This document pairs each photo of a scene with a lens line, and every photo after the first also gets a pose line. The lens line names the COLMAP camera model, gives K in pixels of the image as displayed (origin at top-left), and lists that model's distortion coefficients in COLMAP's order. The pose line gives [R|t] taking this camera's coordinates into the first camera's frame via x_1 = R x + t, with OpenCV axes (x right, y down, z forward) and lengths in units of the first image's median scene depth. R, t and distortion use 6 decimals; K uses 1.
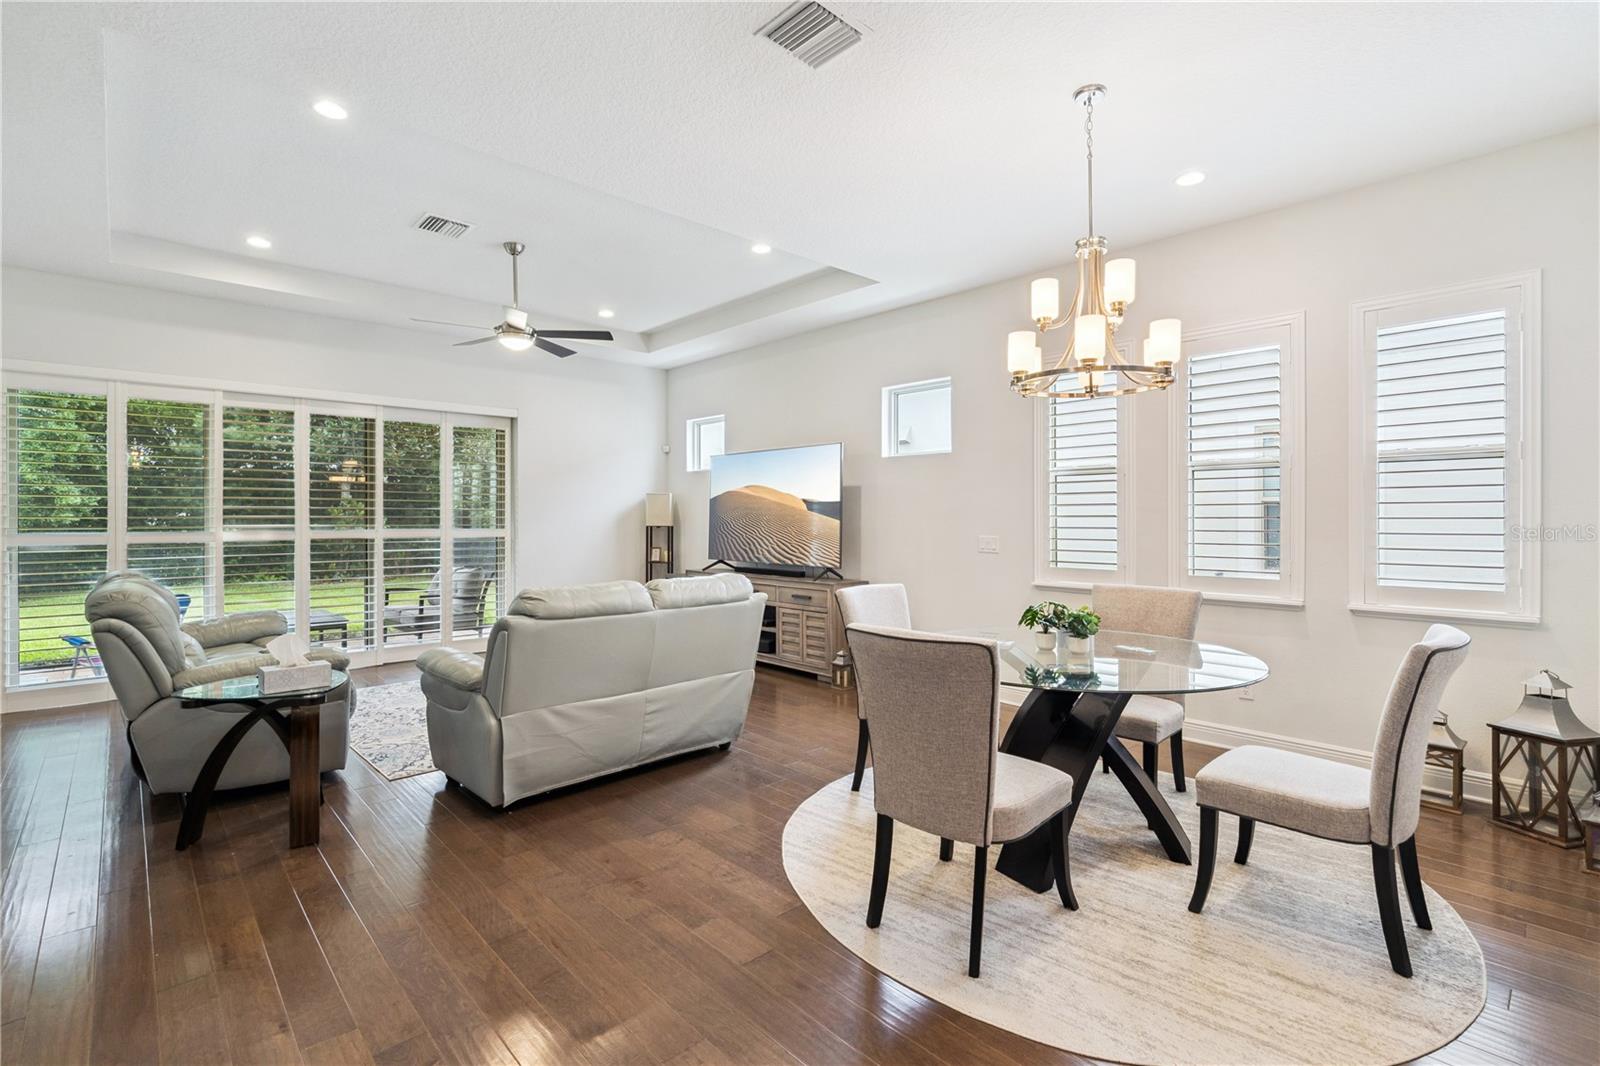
lens RADIAL K [[732.9, 0, 797.8], [0, 732.9, 526.9], [0, 0, 1]] dist [-0.005179, 0.002107]
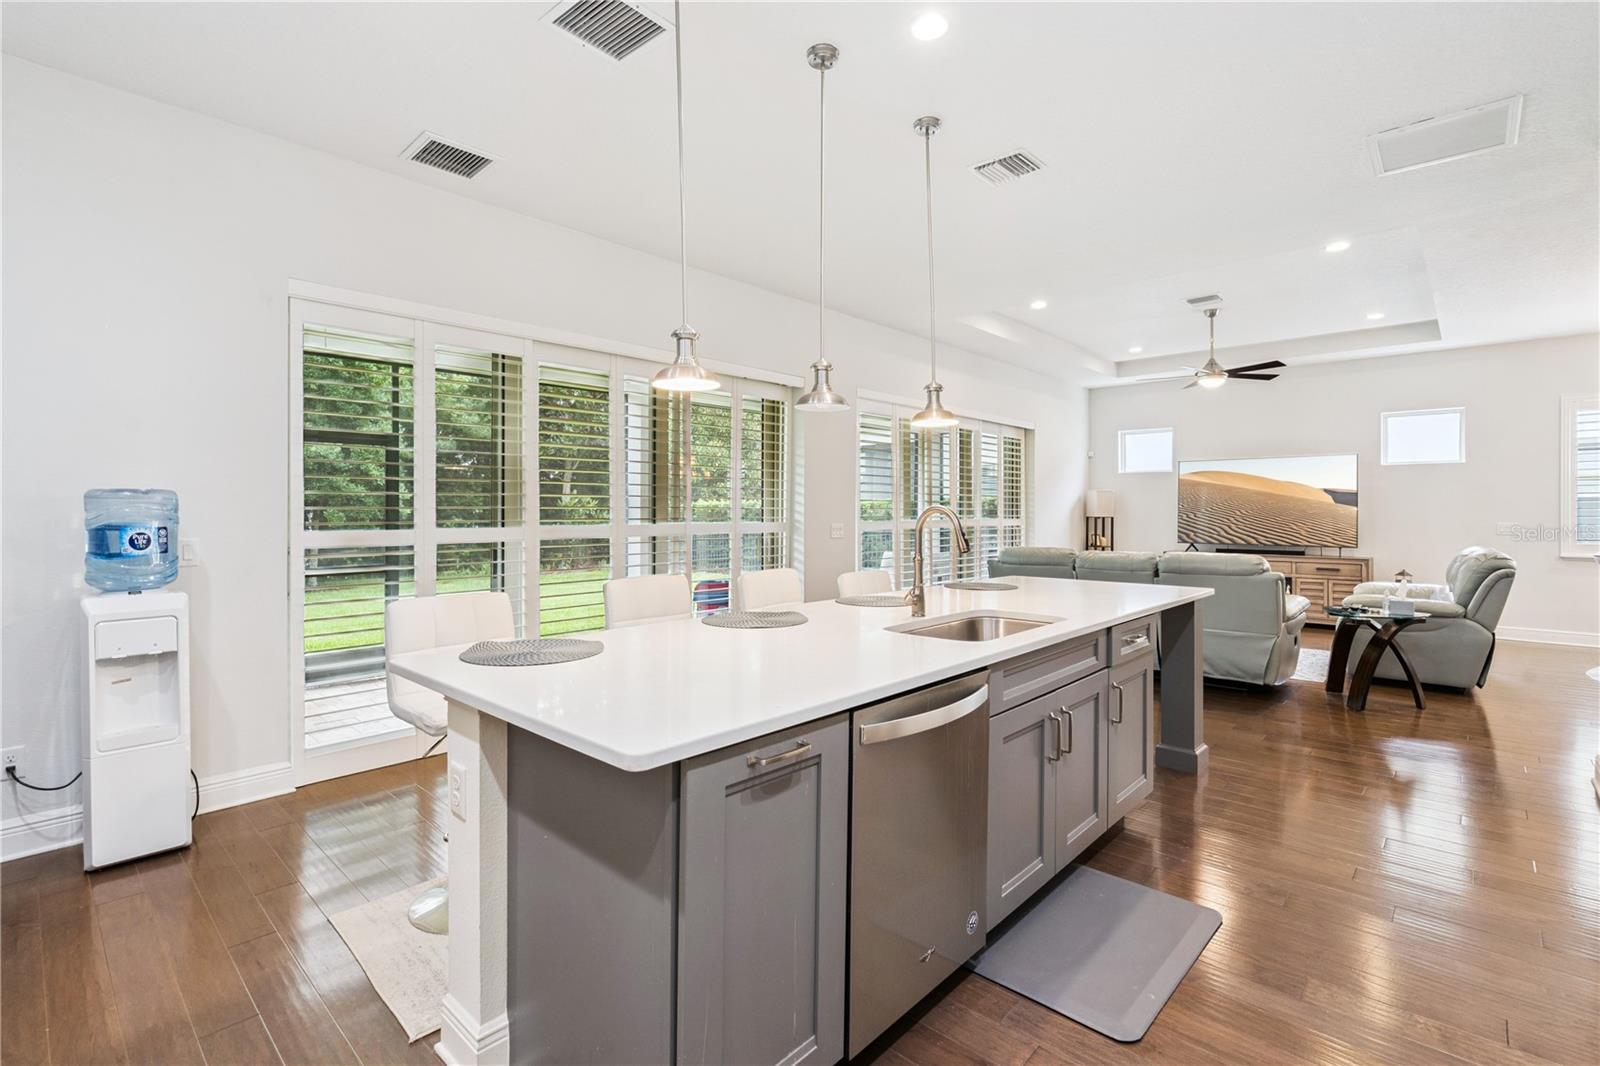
lens RADIAL K [[732.9, 0, 801.1], [0, 732.9, 532.7], [0, 0, 1]] dist [-0.005179, 0.002107]
pose [[0.996244, -0.005474, 0.086413, -0.817068], [0.004320, 0.999899, 0.013527, 0.005859], [-0.086478, -0.013103, 0.996168, -0.184349]]
